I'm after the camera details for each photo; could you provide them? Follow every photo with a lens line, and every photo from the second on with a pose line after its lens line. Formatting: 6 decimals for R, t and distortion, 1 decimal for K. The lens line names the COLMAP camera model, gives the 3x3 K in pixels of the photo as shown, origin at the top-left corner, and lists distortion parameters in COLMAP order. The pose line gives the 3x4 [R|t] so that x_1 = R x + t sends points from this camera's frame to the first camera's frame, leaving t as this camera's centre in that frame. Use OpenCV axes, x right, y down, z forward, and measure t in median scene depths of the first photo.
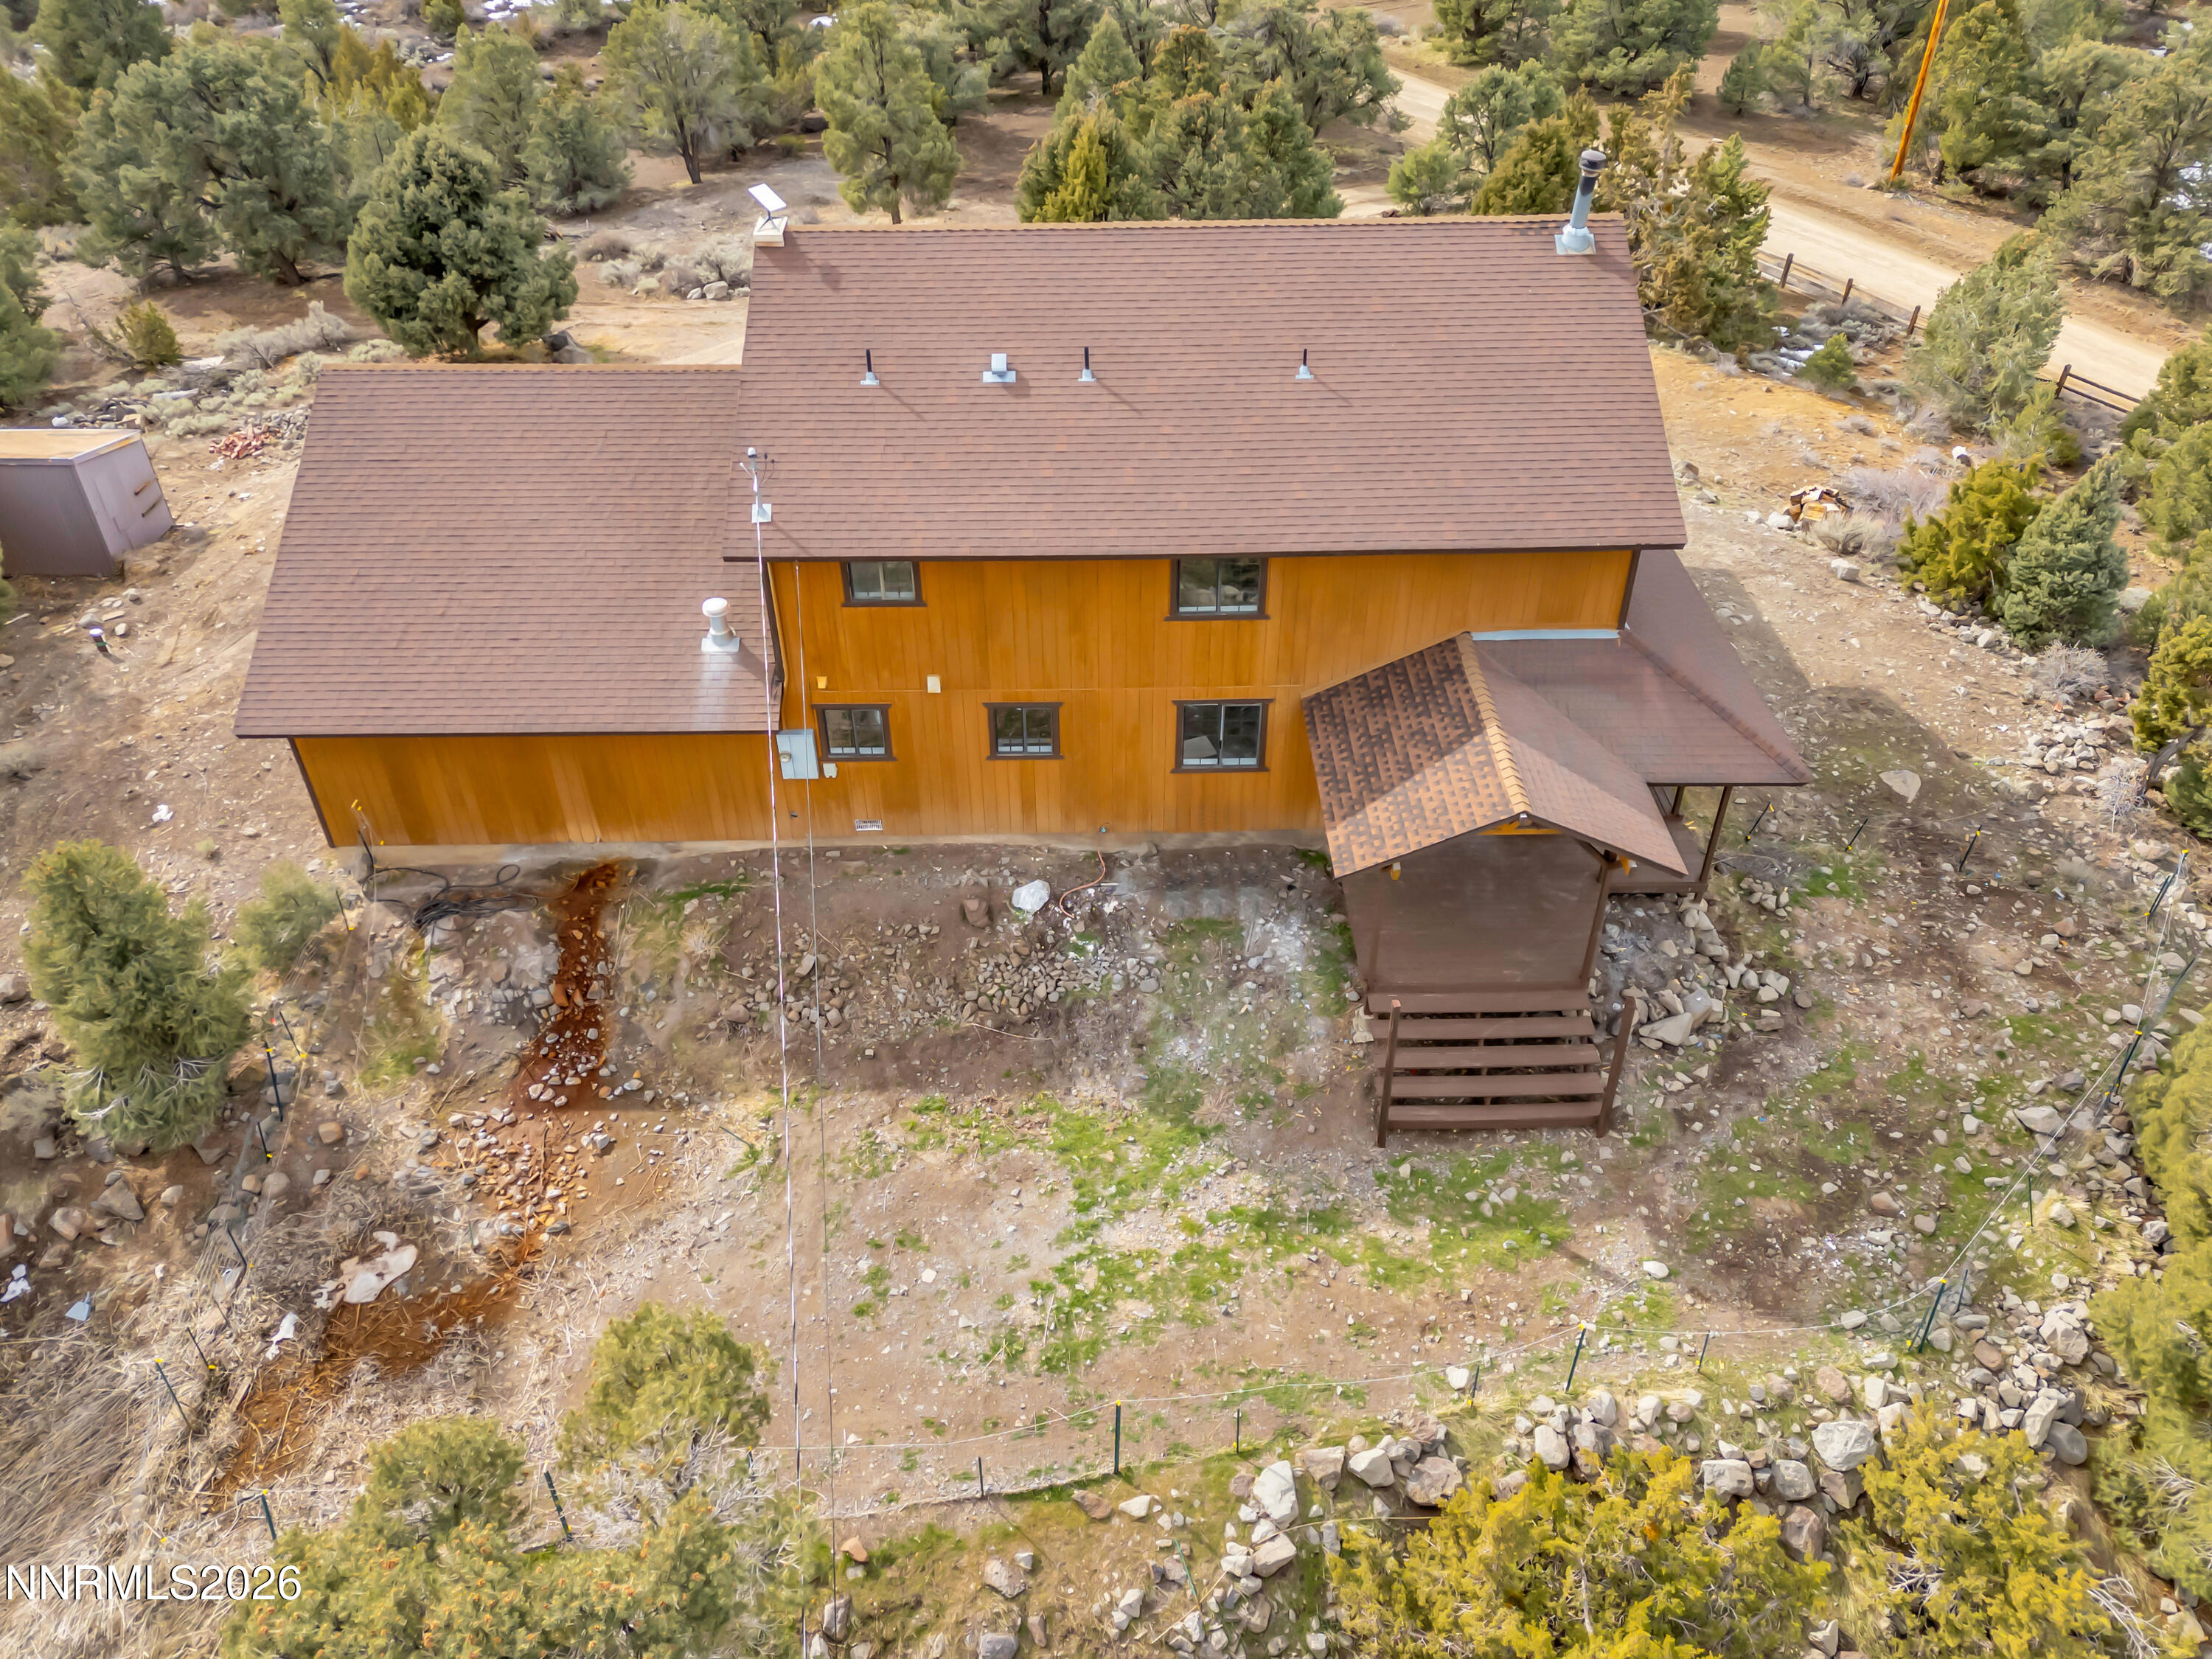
lens RADIAL K [[1612.0, 0, 1106.0], [0, 1612.0, 829.5], [0, 0, 1]] dist [0.086921, -0.076907]
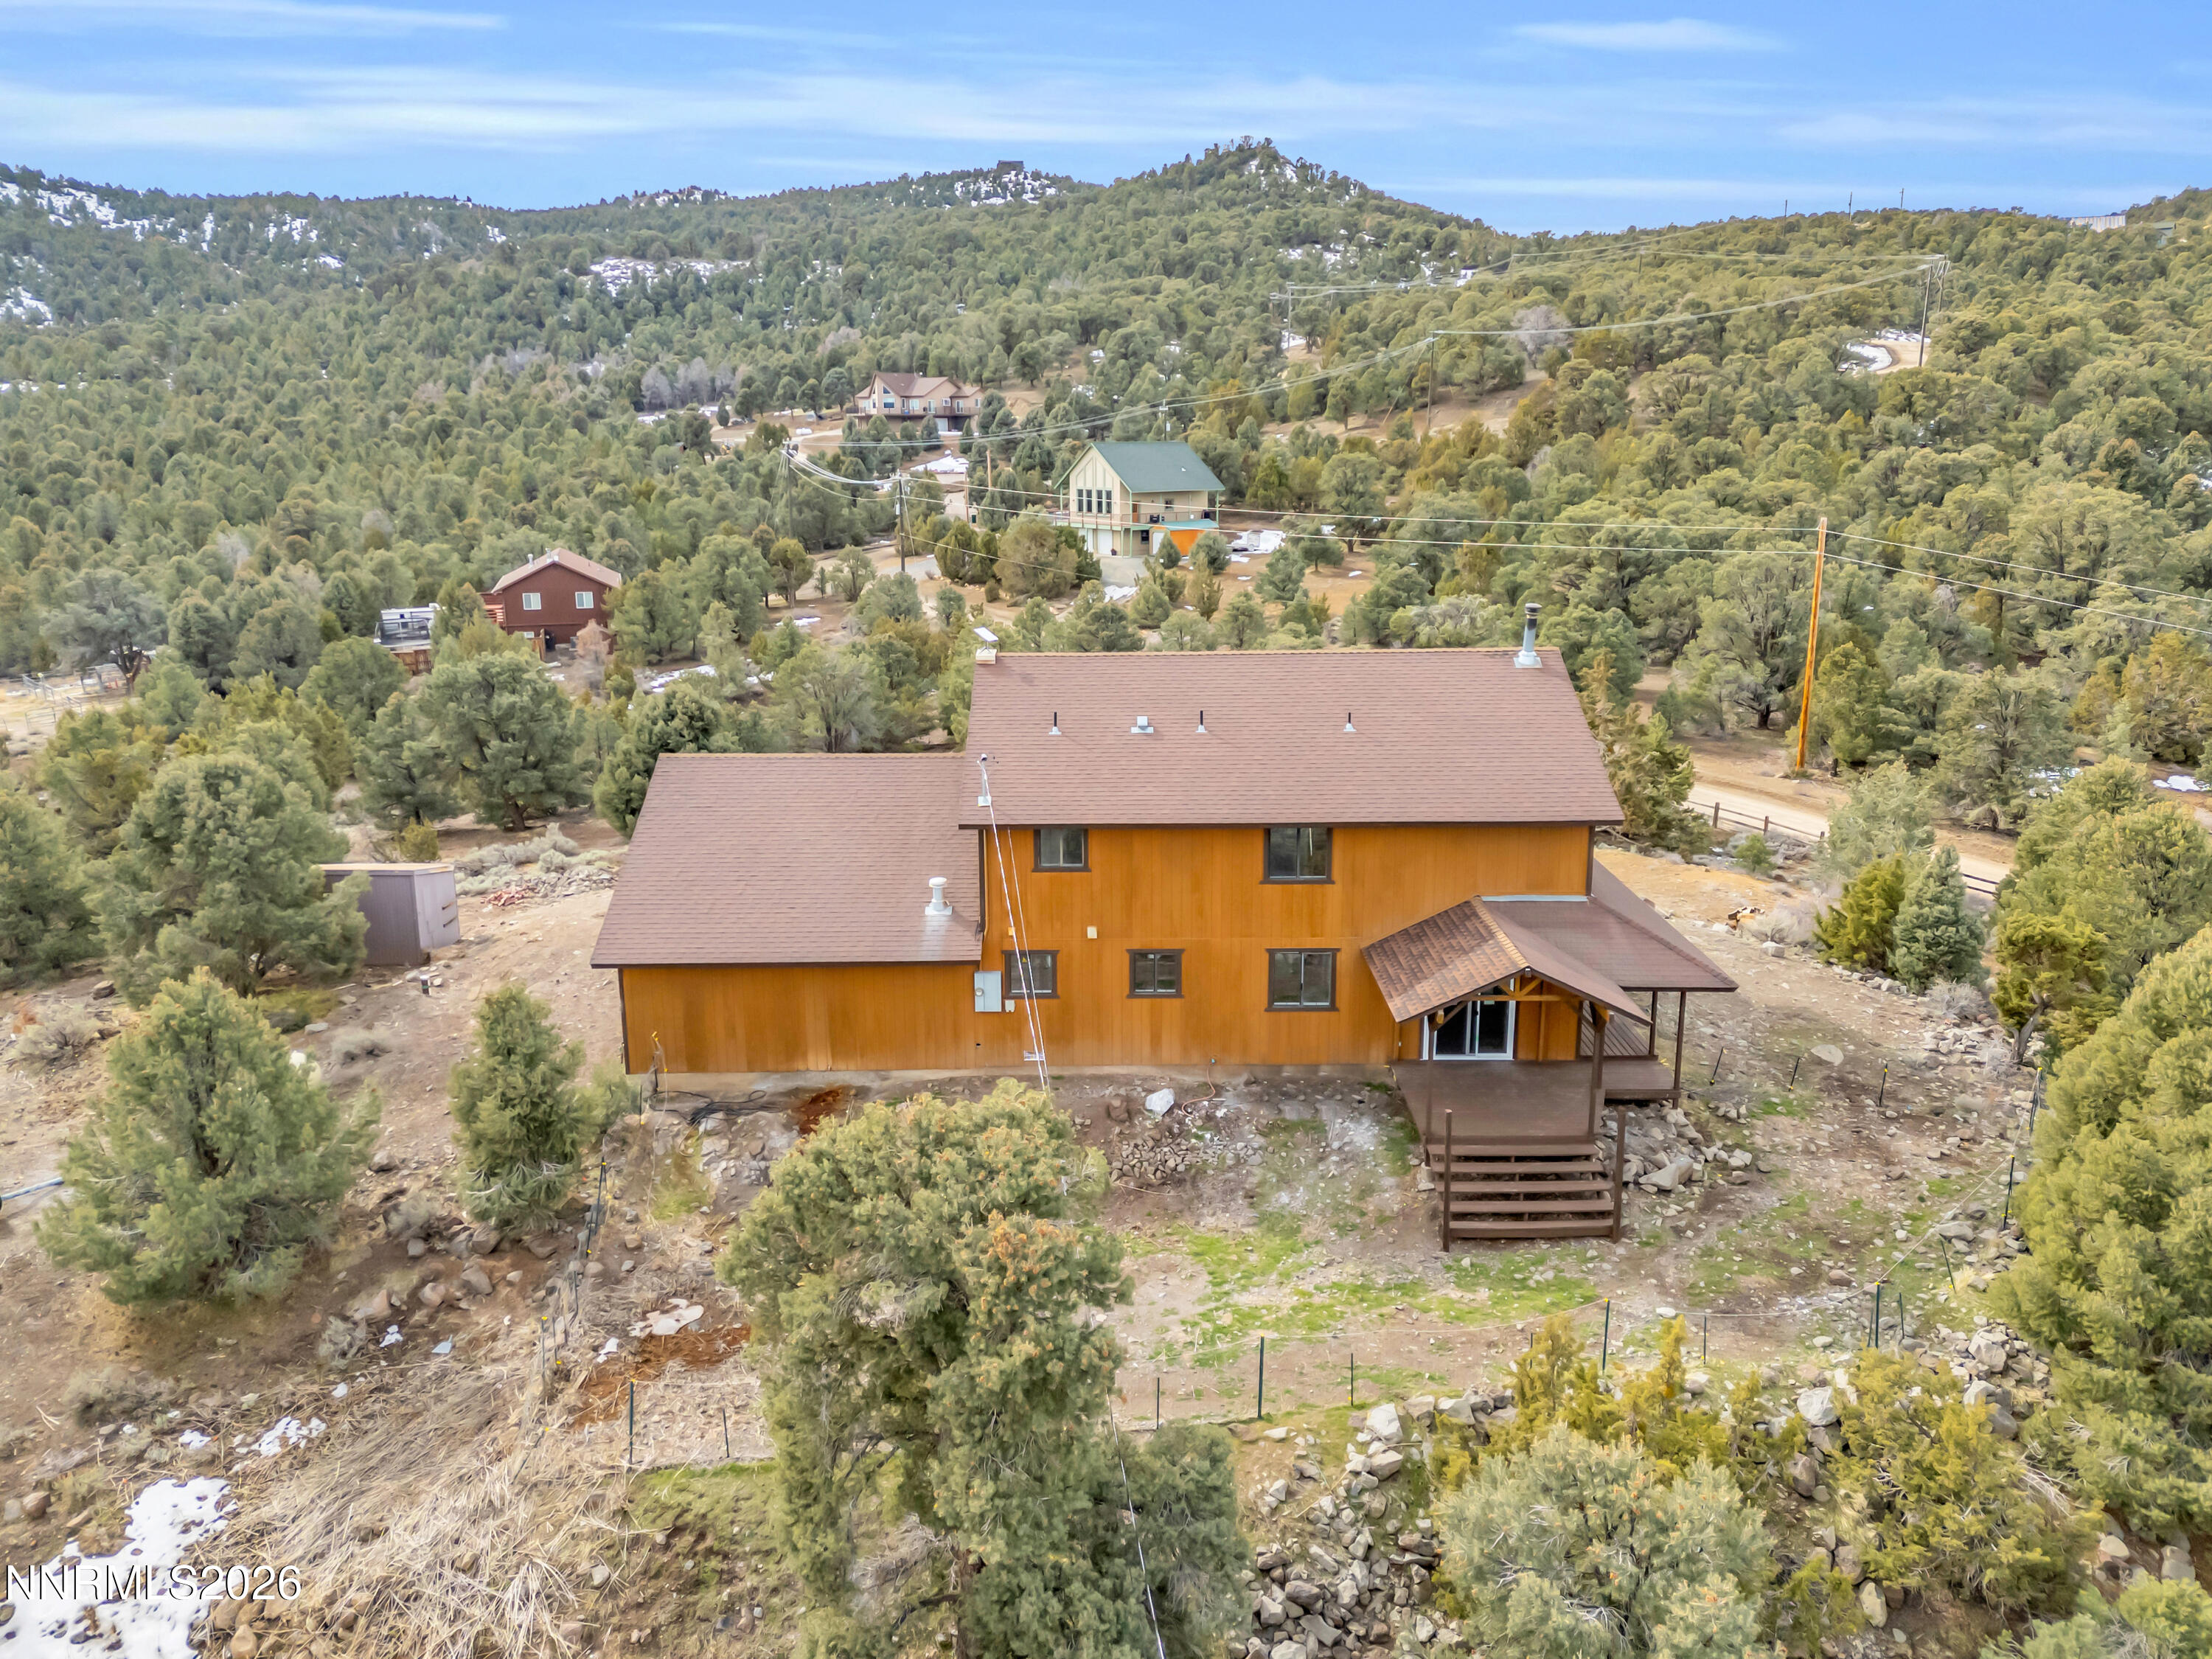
lens RADIAL K [[1612.0, 0, 1106.0], [0, 1612.0, 829.5], [0, 0, 1]] dist [0.086921, -0.076907]
pose [[0.999944, 0.002702, -0.010195, -0.080879], [-0.006600, 0.914309, -0.404963, 0.384340], [0.008227, 0.405008, 0.914276, -0.292626]]
